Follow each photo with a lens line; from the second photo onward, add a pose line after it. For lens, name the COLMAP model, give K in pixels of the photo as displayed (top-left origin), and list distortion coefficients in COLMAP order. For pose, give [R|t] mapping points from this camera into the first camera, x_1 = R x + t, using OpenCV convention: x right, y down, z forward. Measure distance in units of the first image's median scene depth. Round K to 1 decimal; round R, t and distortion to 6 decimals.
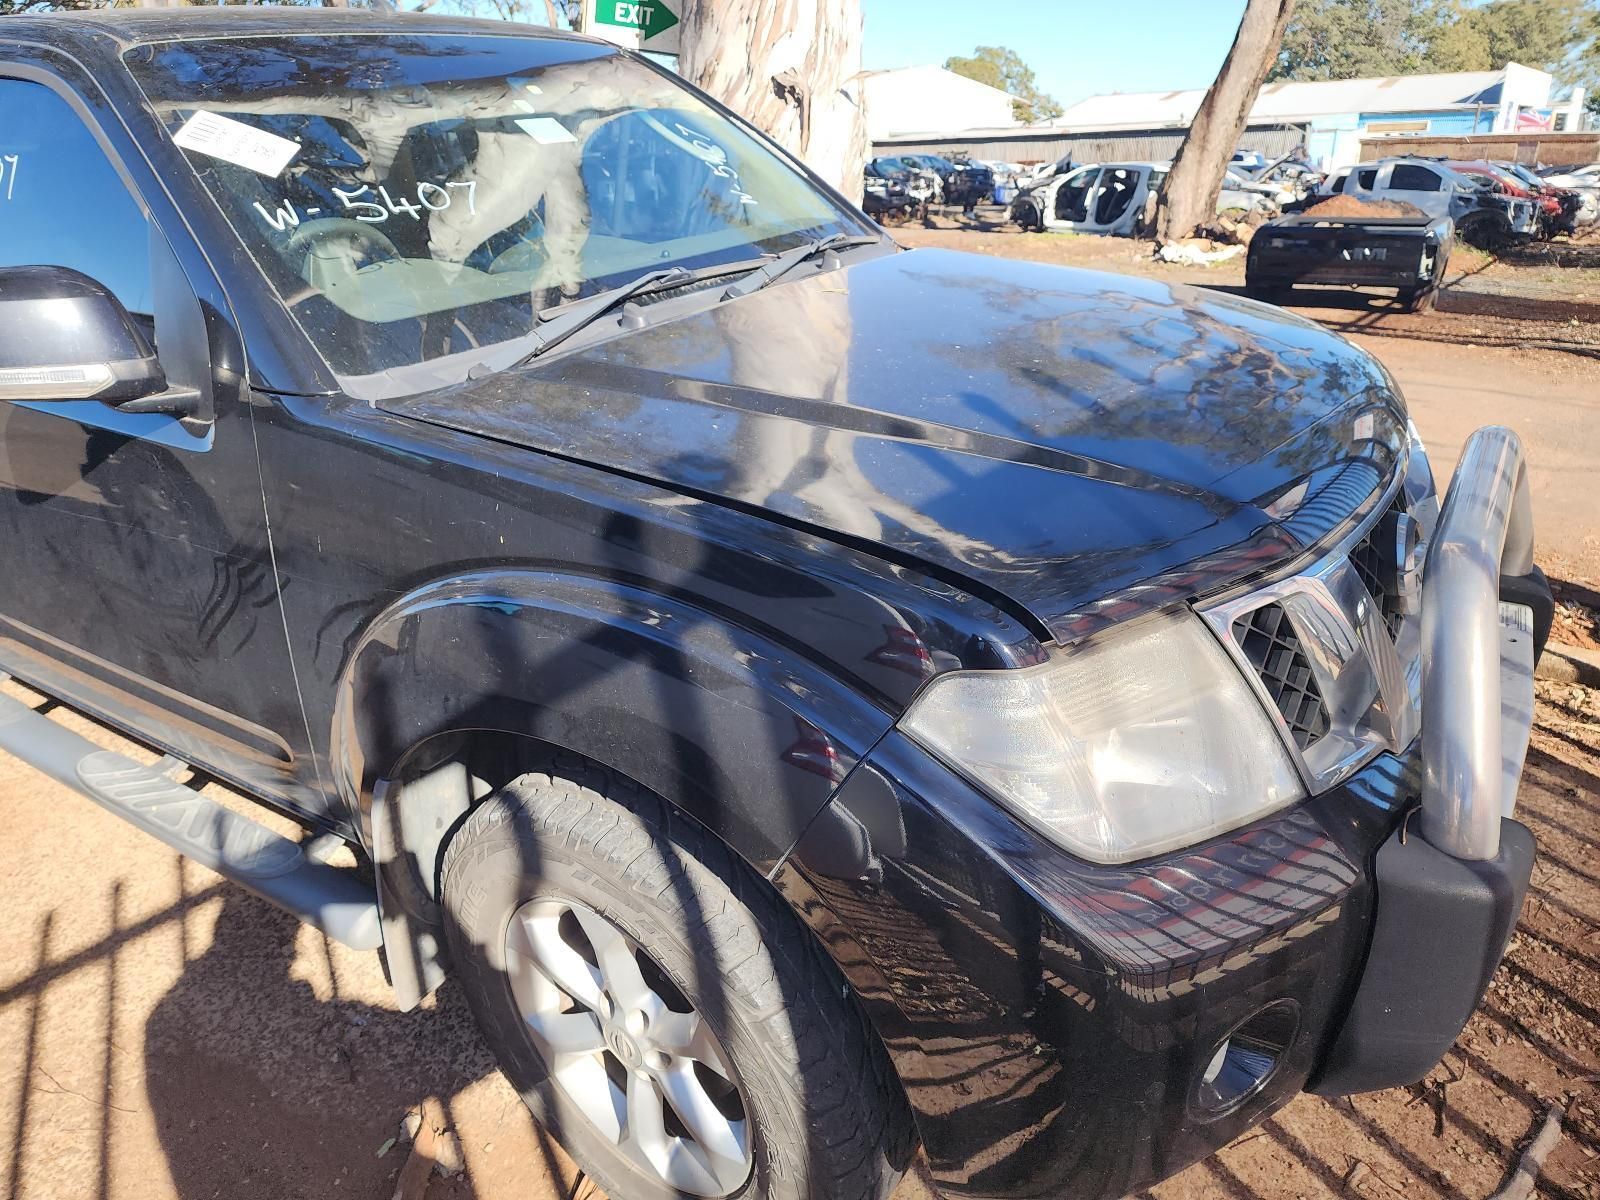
lens RADIAL K [[1135.5, 0, 800.0], [0, 1135.5, 600.0], [0, 0, 1]] dist [0.063998, -0.069620]
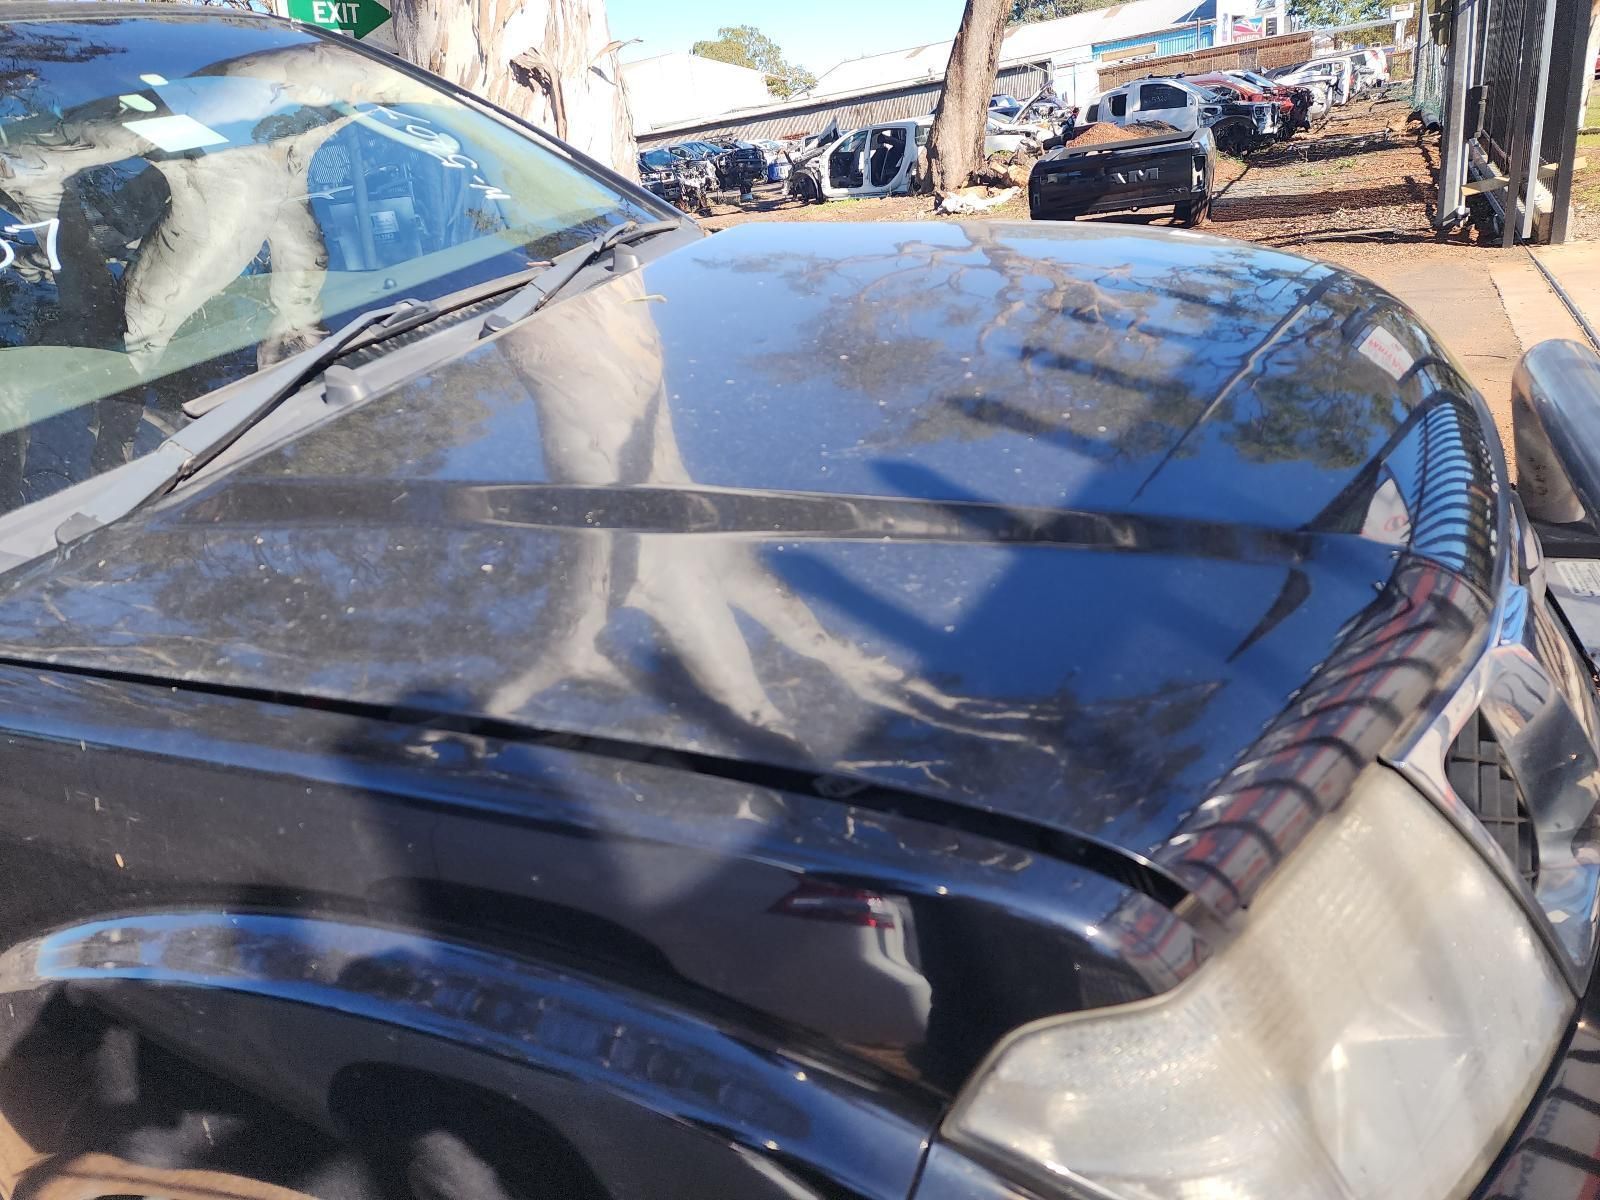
lens RADIAL K [[1121.1, 0, 800.0], [0, 1121.1, 600.0], [0, 0, 1]] dist [0.082815, -0.068476]
pose [[0.973214, -0.191439, 0.127302, 0.000911], [0.190120, 0.981502, 0.022549, -0.032280], [-0.129264, 0.002257, 0.991608, 0.111496]]
